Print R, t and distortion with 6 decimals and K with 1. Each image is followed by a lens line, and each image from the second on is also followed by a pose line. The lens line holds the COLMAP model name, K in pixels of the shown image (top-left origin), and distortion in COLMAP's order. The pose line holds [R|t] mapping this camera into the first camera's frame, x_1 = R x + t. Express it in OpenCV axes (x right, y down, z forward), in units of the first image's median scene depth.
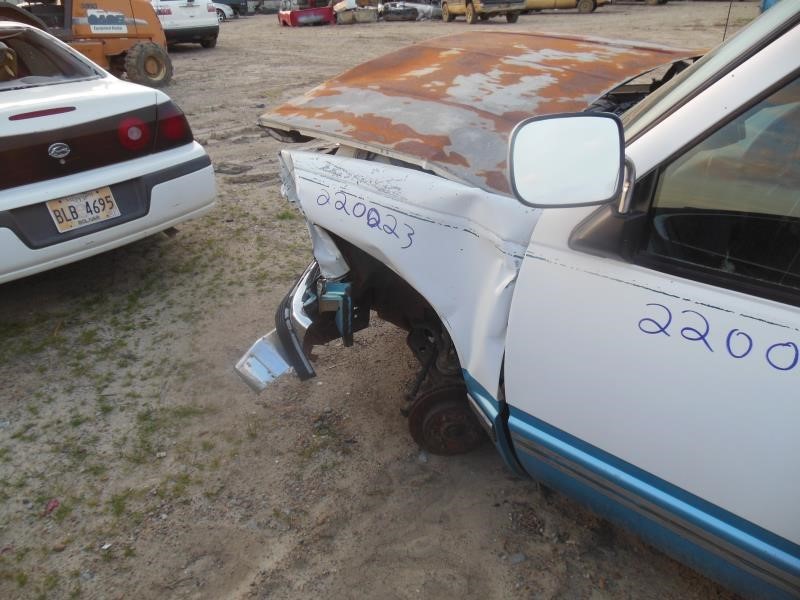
lens RADIAL K [[594.0, 0, 400.8], [0, 594.0, 307.4], [0, 0, 1]] dist [-0.052758, 0.066679]
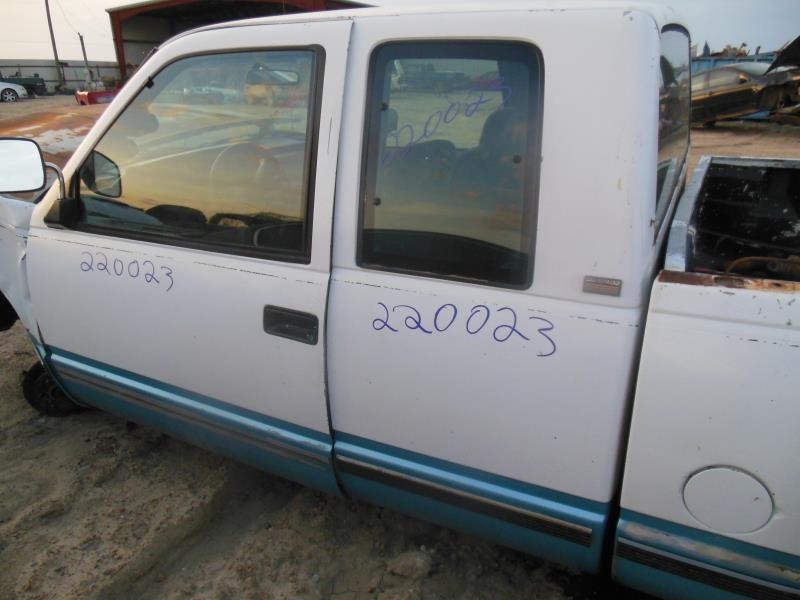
lens RADIAL K [[594.0, 0, 396.7], [0, 594.0, 304.7], [0, 0, 1]] dist [-0.052758, 0.066679]
pose [[0.964494, -0.071310, 0.254296, 0.524956], [0.103007, 0.988174, -0.113582, 0.258798], [-0.243190, 0.135743, 0.960434, -0.481150]]
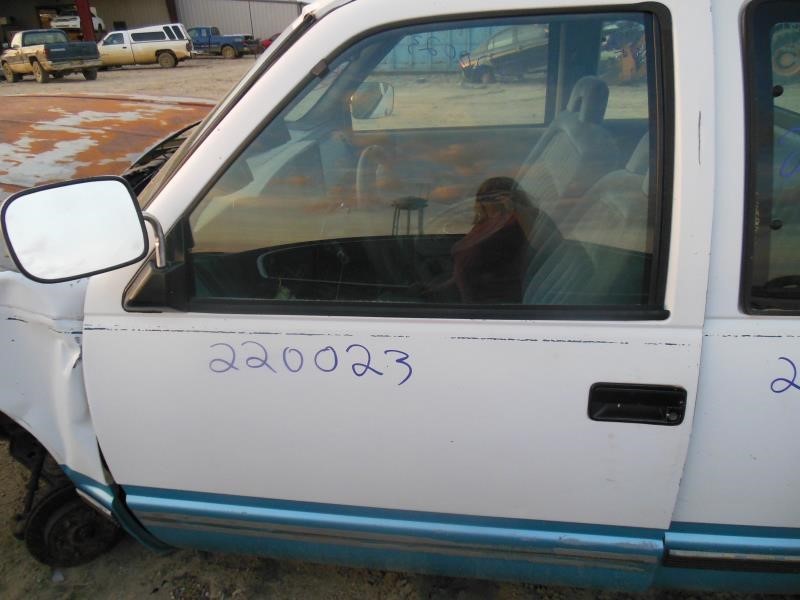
lens RADIAL K [[594.0, 0, 393.7], [0, 594.0, 306.5], [0, 0, 1]] dist [-0.052758, 0.066679]
pose [[0.820387, -0.238819, 0.519548, 0.098654], [0.277997, 0.960579, 0.002579, 0.008992], [-0.499683, 0.142317, 0.854437, -0.038774]]
